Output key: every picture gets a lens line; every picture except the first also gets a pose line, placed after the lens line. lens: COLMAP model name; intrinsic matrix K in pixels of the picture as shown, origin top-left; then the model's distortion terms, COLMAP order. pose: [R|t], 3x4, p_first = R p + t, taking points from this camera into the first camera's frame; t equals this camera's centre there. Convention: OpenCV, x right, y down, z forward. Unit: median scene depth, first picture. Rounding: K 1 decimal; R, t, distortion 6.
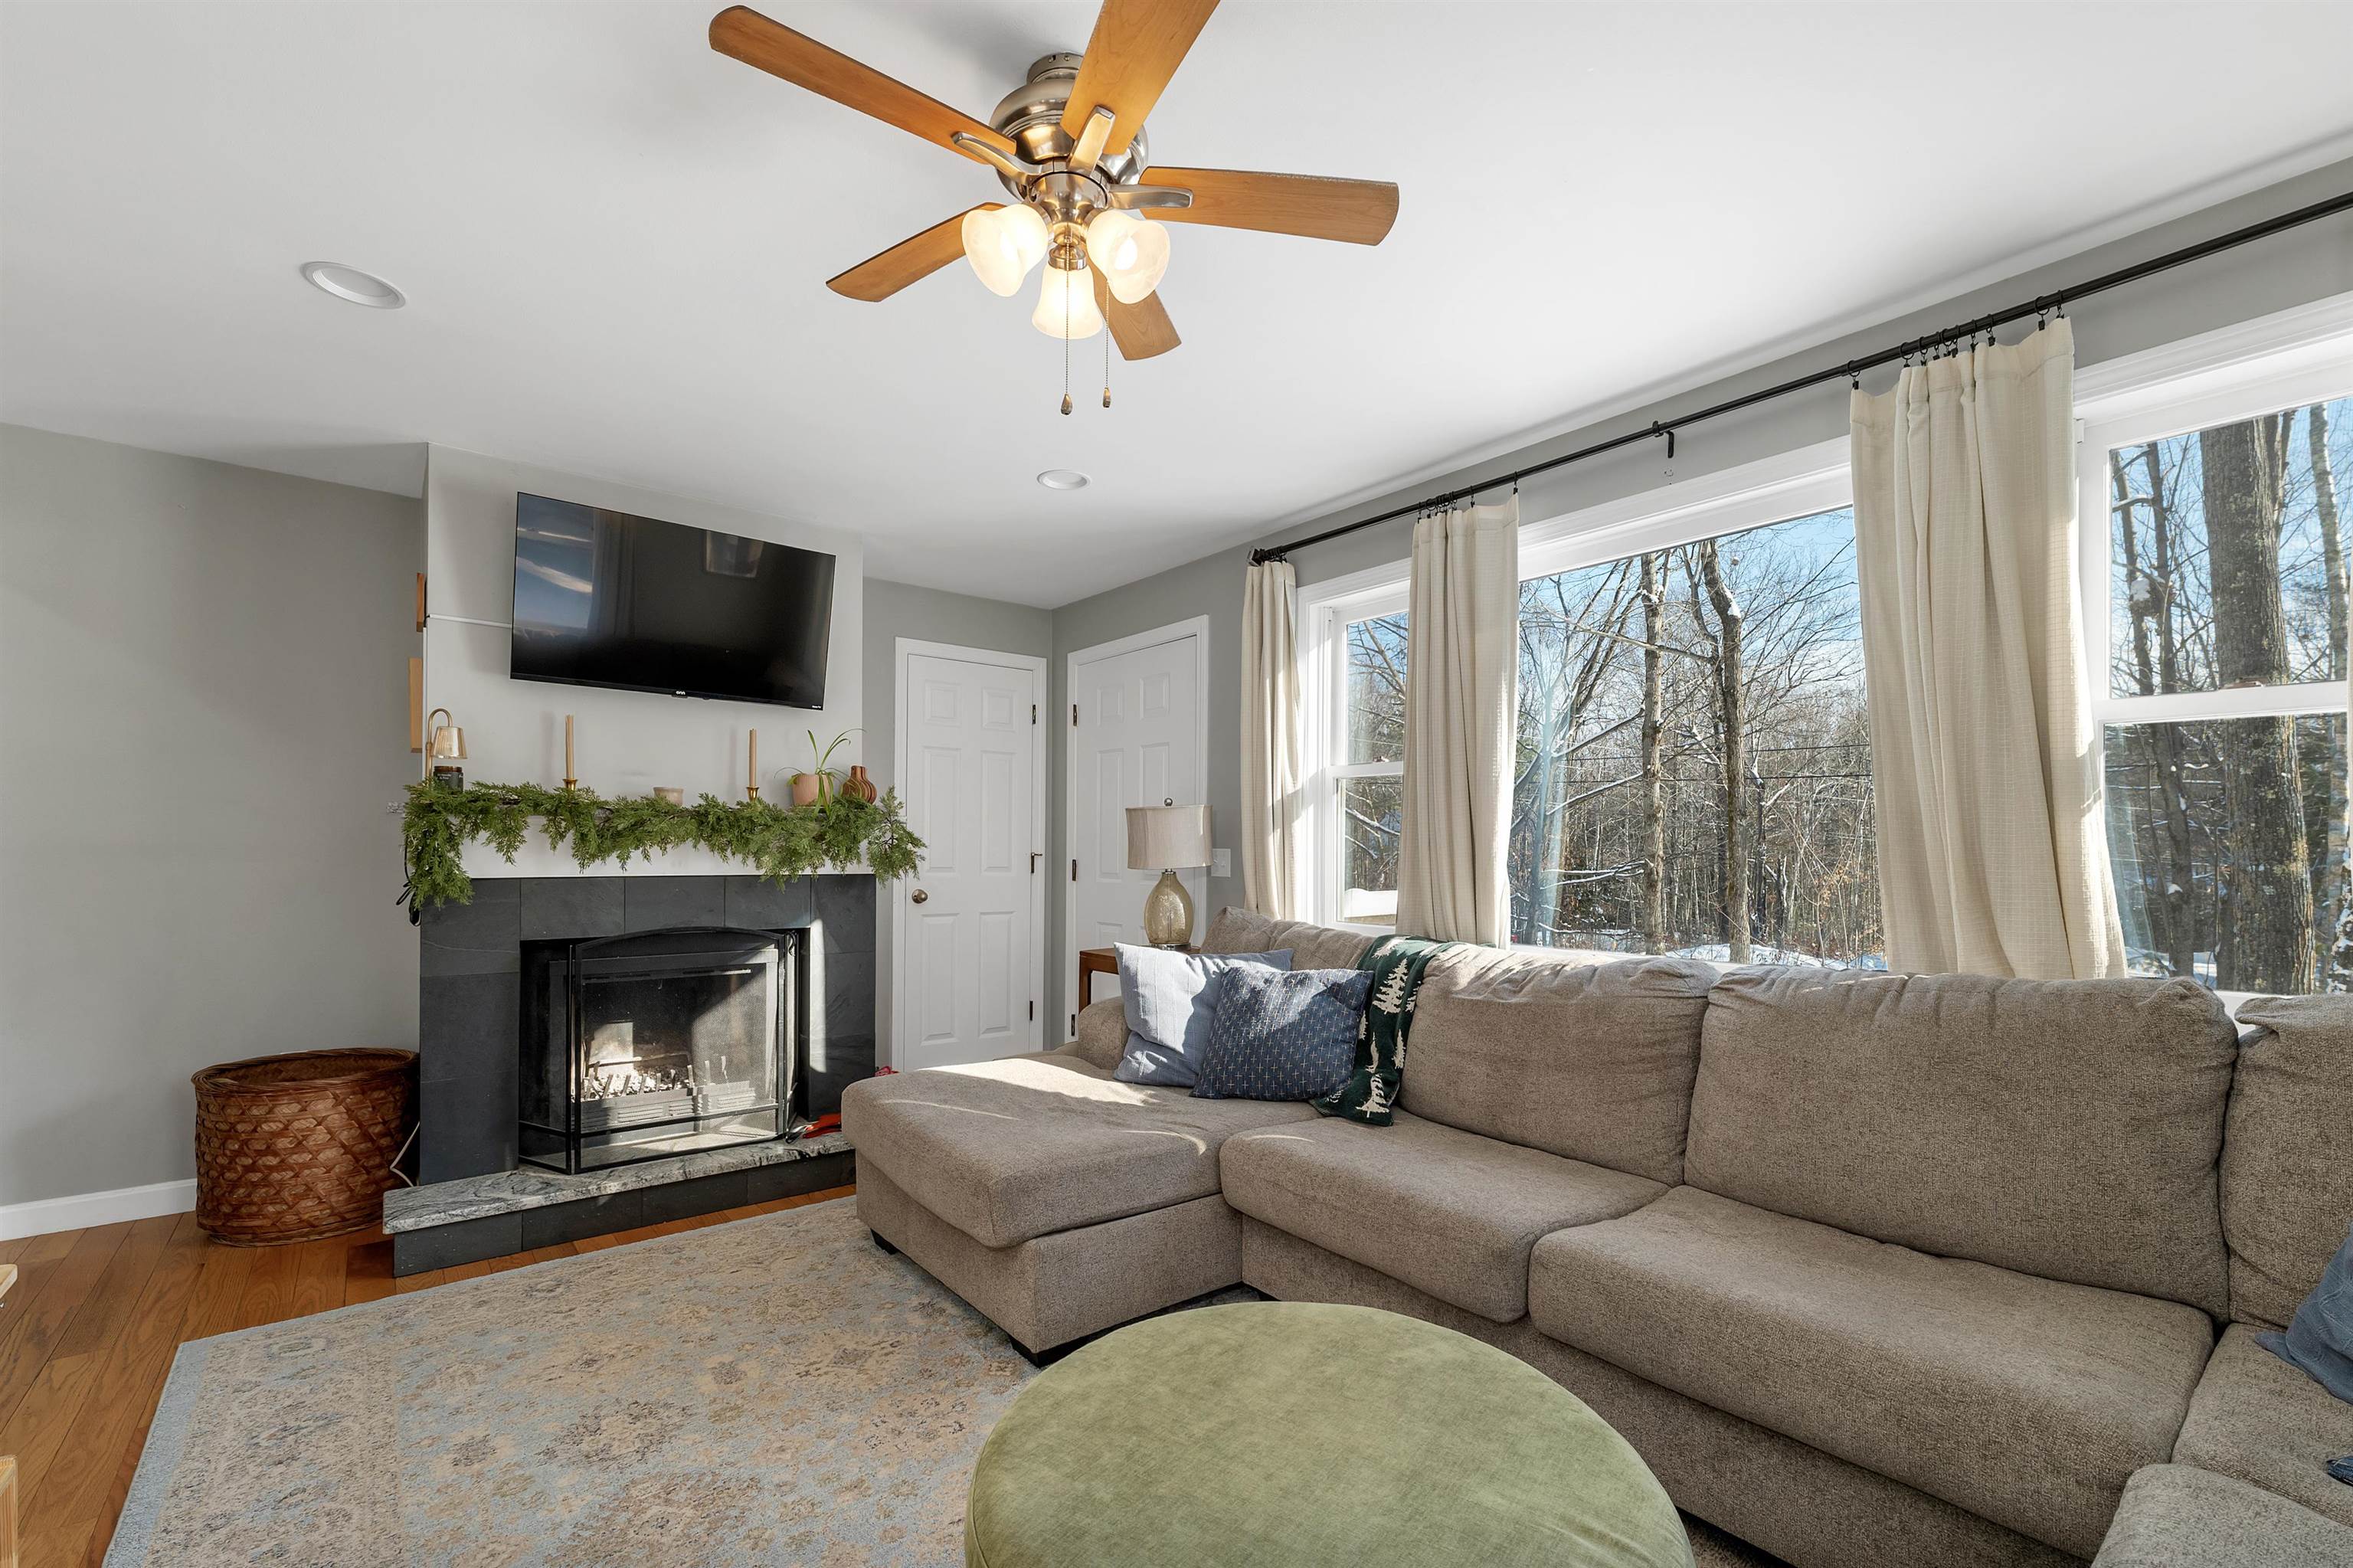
lens RADIAL K [[1001.2, 0, 1180.0], [0, 1001.2, 856.2], [0, 0, 1]] dist [0.001567, -0.000040]
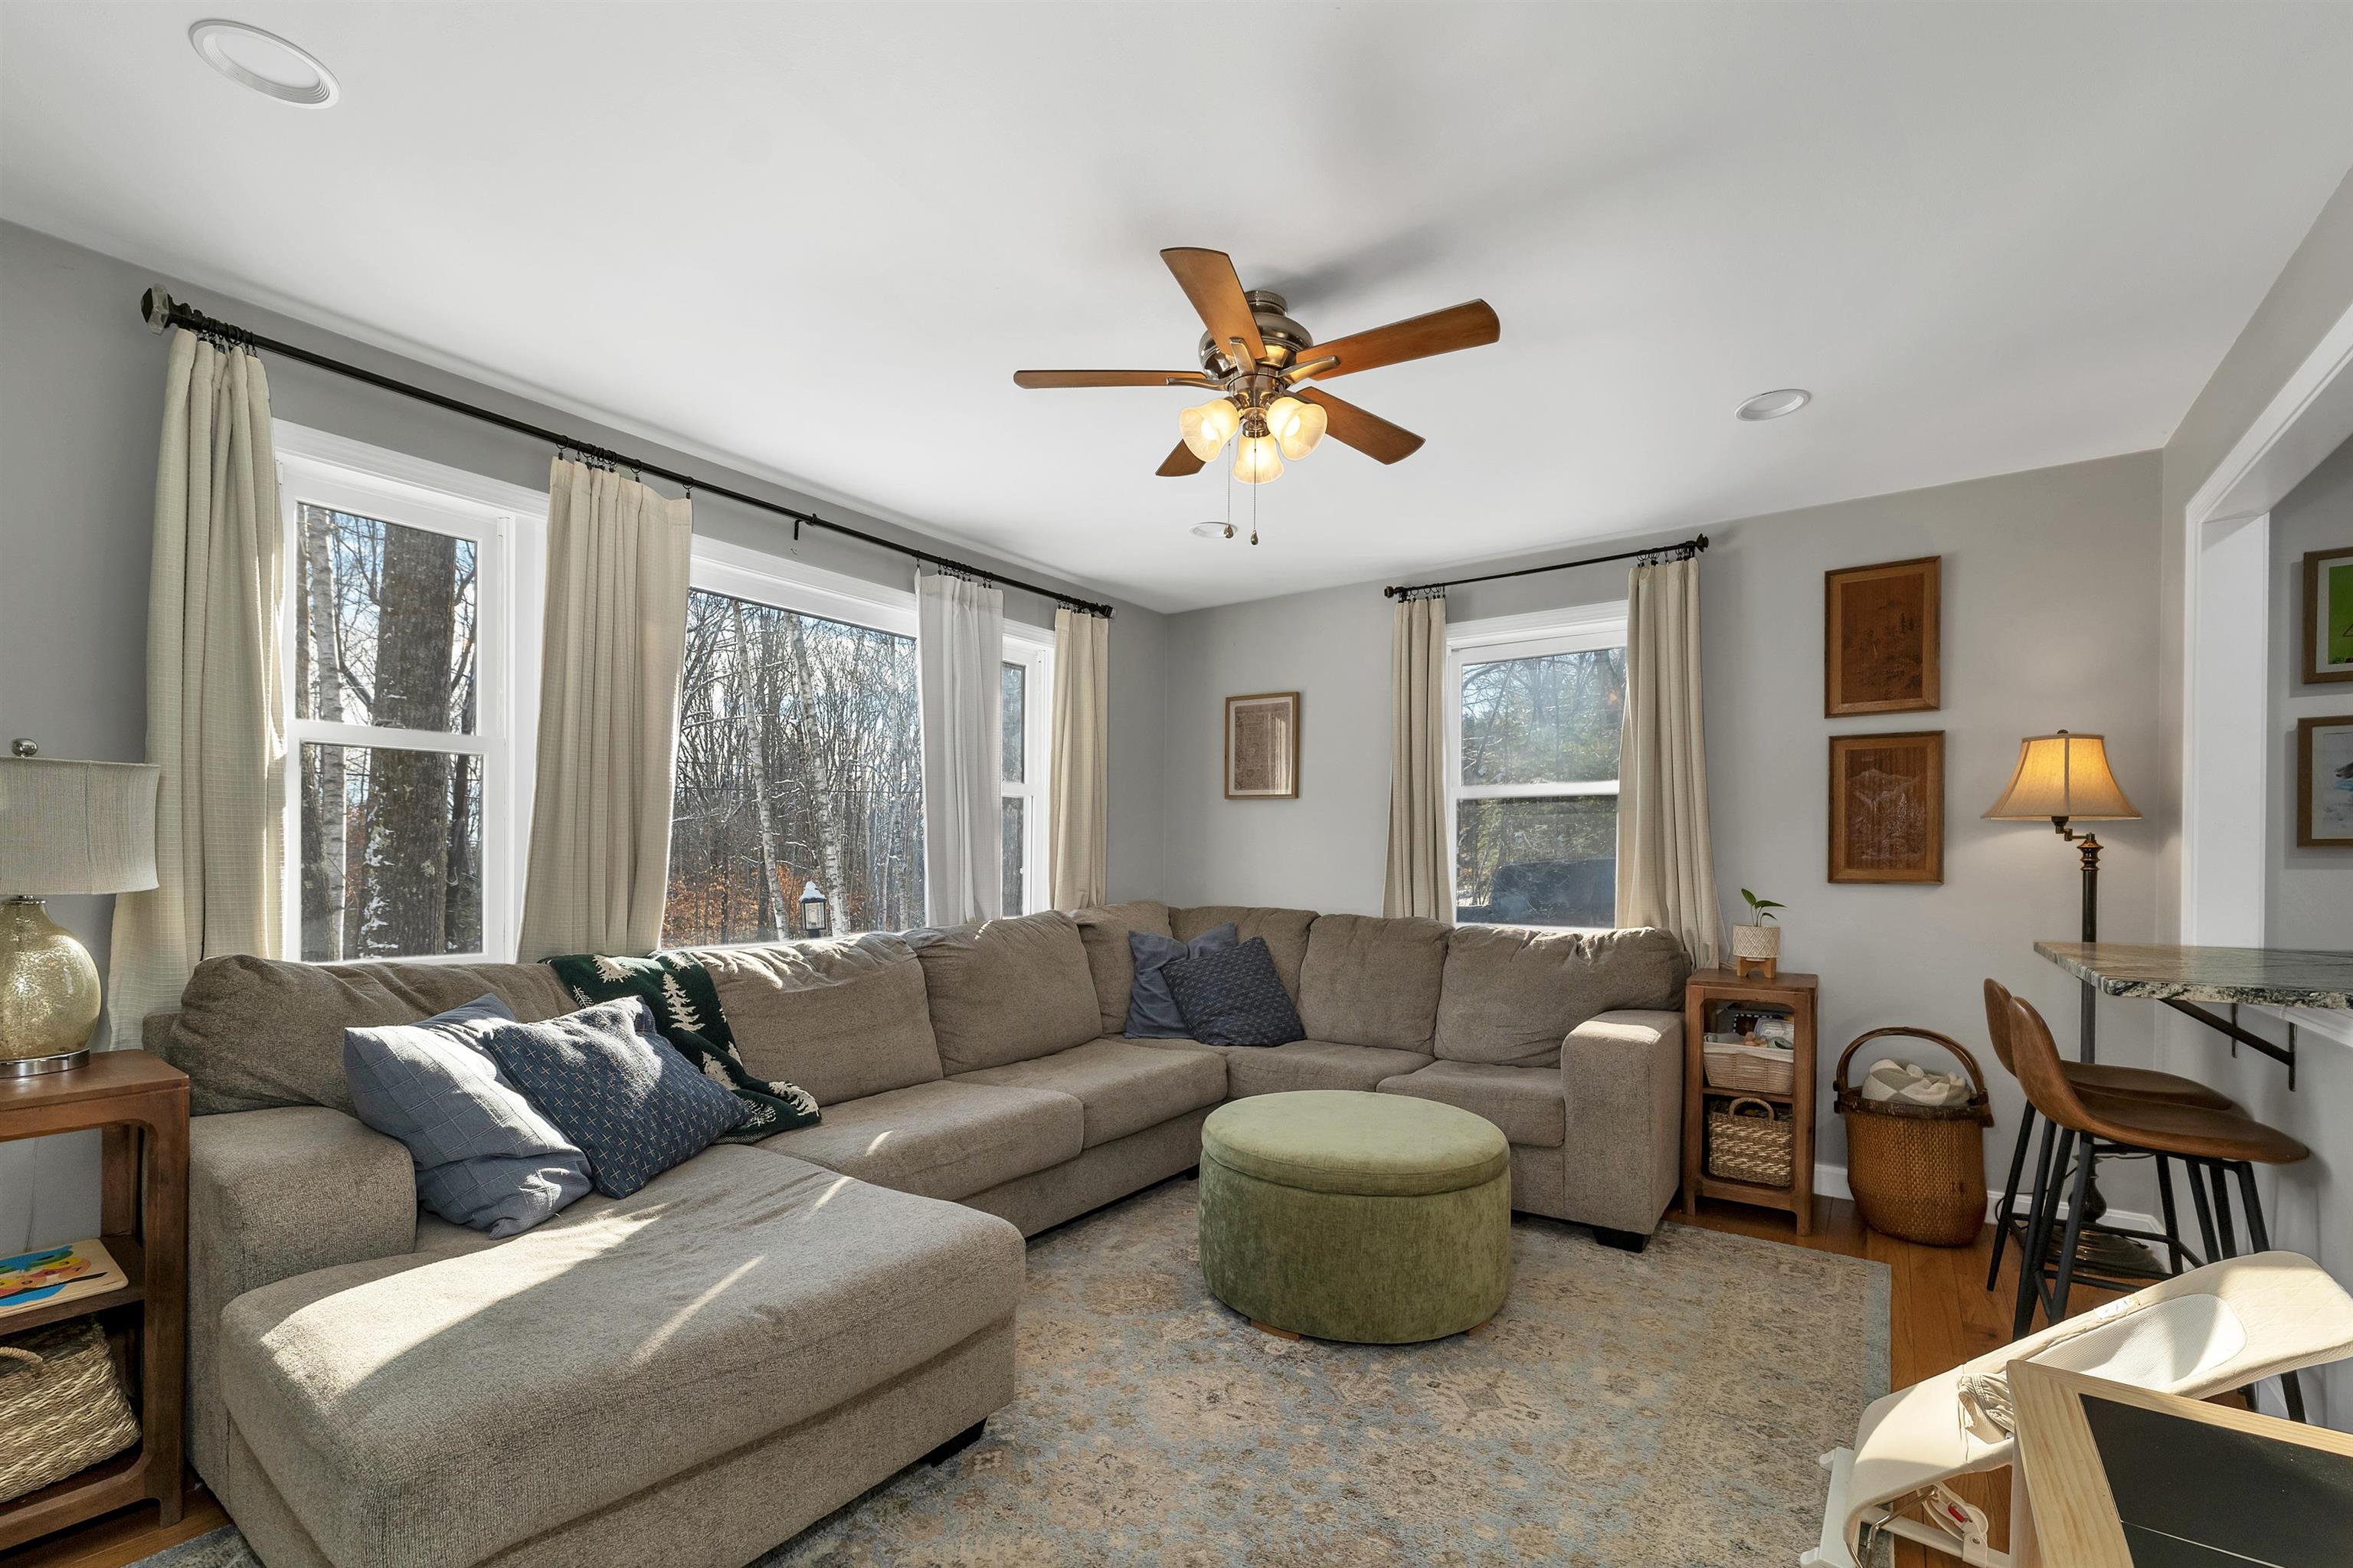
lens RADIAL K [[1001.2, 0, 1180.0], [0, 1001.2, 856.2], [0, 0, 1]] dist [0.001567, -0.000040]
pose [[-0.272829, -0.003548, 0.962056, -0.764755], [0.001995, 0.999989, 0.004253, -0.005701], [-0.962060, 0.003079, -0.272819, 0.794514]]
